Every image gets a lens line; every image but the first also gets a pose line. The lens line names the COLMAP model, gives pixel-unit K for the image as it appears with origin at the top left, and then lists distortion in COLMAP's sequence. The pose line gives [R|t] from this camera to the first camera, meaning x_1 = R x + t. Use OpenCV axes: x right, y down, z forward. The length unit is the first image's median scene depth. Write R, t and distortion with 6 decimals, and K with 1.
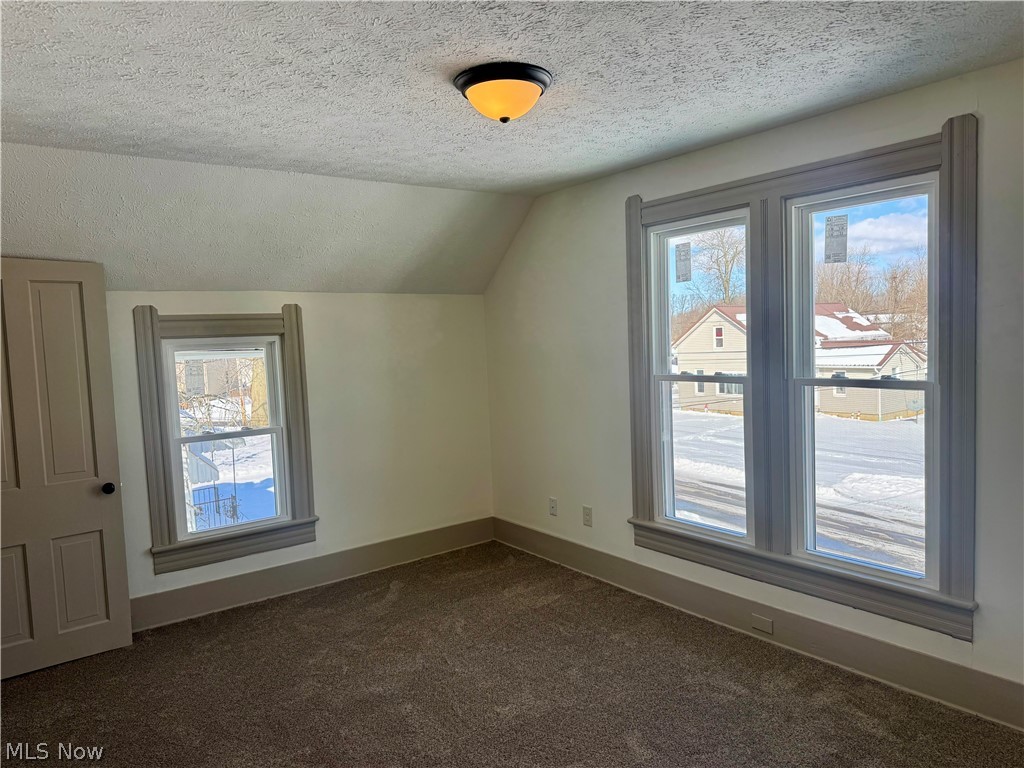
lens RADIAL K [[754.3, 0, 507.9], [0, 754.3, 386.5], [0, 0, 1]] dist [0.088518, -0.110431]
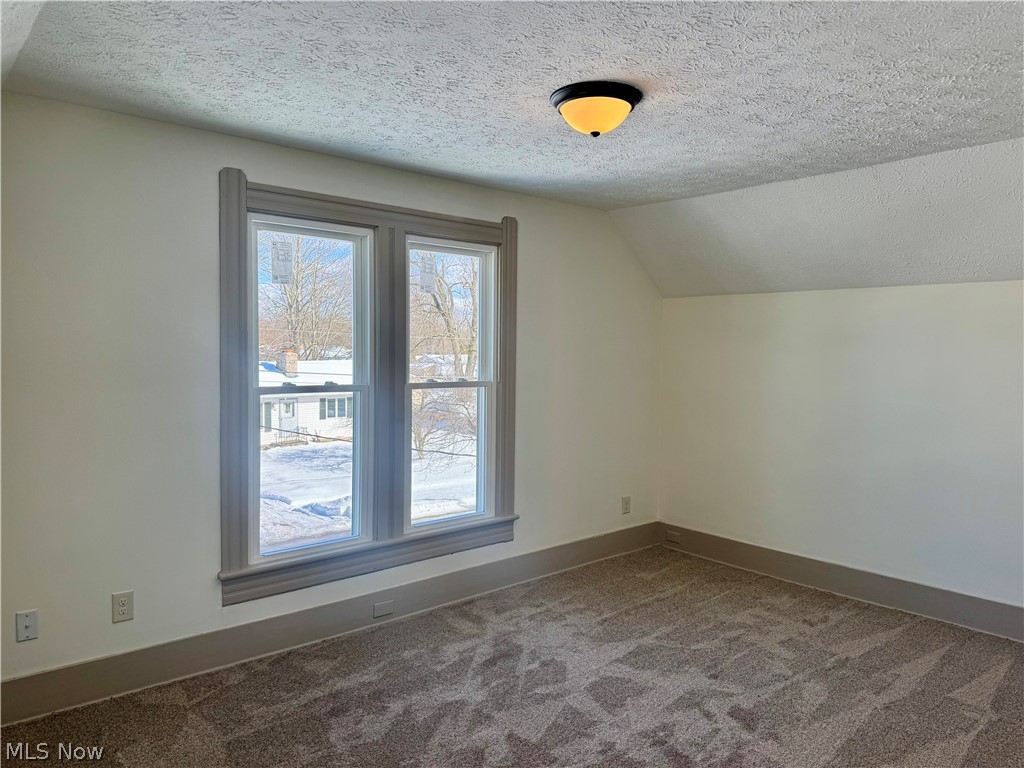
lens RADIAL K [[754.3, 0, 507.9], [0, 754.3, 386.5], [0, 0, 1]] dist [0.088518, -0.110431]
pose [[-0.132641, -0.007551, 0.991135, -0.736653], [0.065789, 0.997699, 0.016406, -0.013636], [-0.988978, 0.067382, -0.131839, 0.896696]]
